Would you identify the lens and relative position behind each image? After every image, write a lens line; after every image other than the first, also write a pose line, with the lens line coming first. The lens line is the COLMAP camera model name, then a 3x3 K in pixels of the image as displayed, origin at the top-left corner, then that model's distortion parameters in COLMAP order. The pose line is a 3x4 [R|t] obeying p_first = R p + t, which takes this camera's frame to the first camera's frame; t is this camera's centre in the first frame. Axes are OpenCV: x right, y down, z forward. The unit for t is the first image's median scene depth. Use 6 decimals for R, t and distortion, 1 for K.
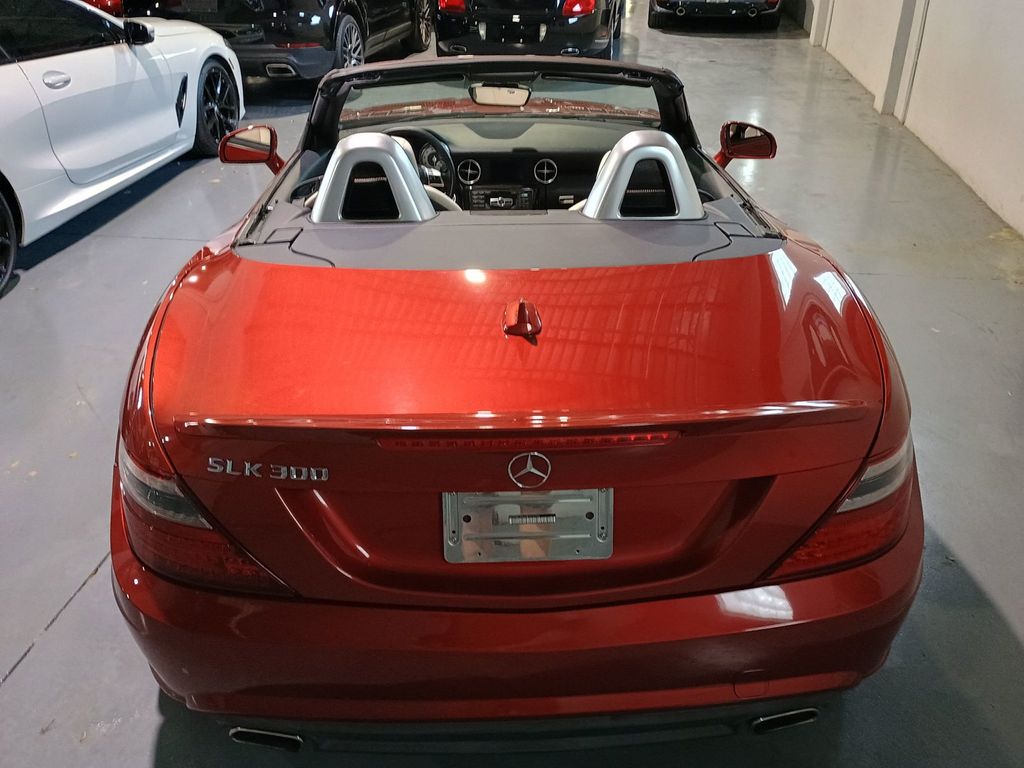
lens RADIAL K [[898.8, 0, 518.2], [0, 898.8, 358.2], [0, 0, 1]] dist [0.068130, -0.085981]
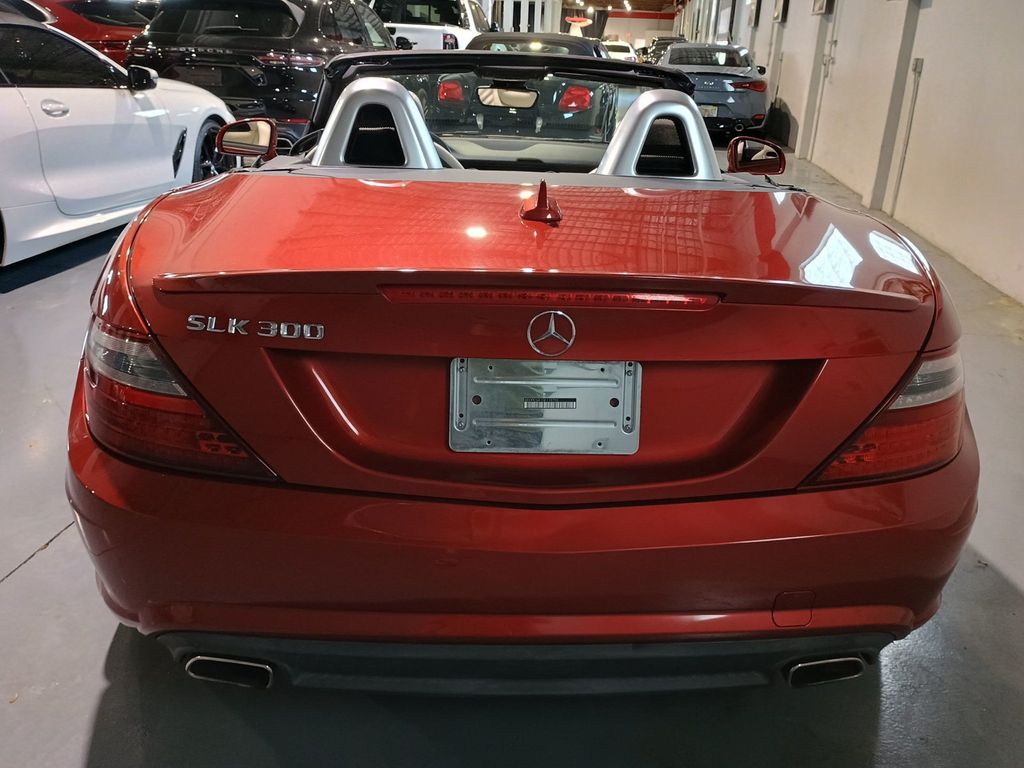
lens RADIAL K [[898.8, 0, 516.9], [0, 898.8, 377.8], [0, 0, 1]] dist [0.068130, -0.085981]
pose [[0.999167, 0.035948, 0.019306, -0.023525], [-0.033238, 0.991480, -0.125950, 0.178941], [-0.023670, 0.125203, 0.991849, 0.078345]]
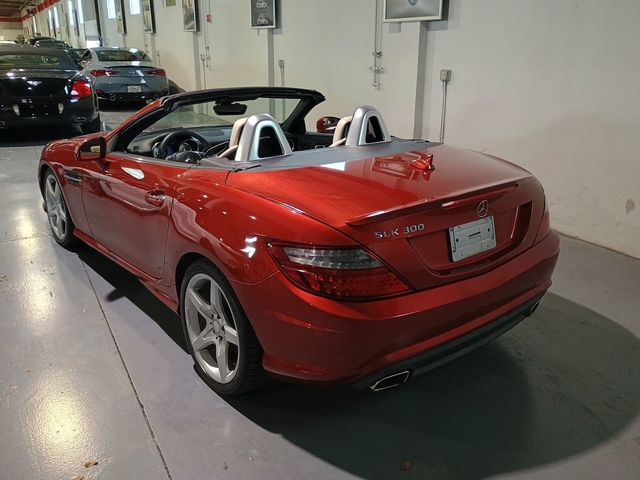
lens RADIAL K [[561.8, 0, 322.9], [0, 561.8, 239.2], [0, 0, 1]] dist [0.068130, -0.085981]
pose [[0.783466, -0.192141, 0.590985, -0.790657], [0.274153, 0.960321, -0.051224, 0.103361], [-0.557693, 0.202152, 0.805054, 0.017627]]
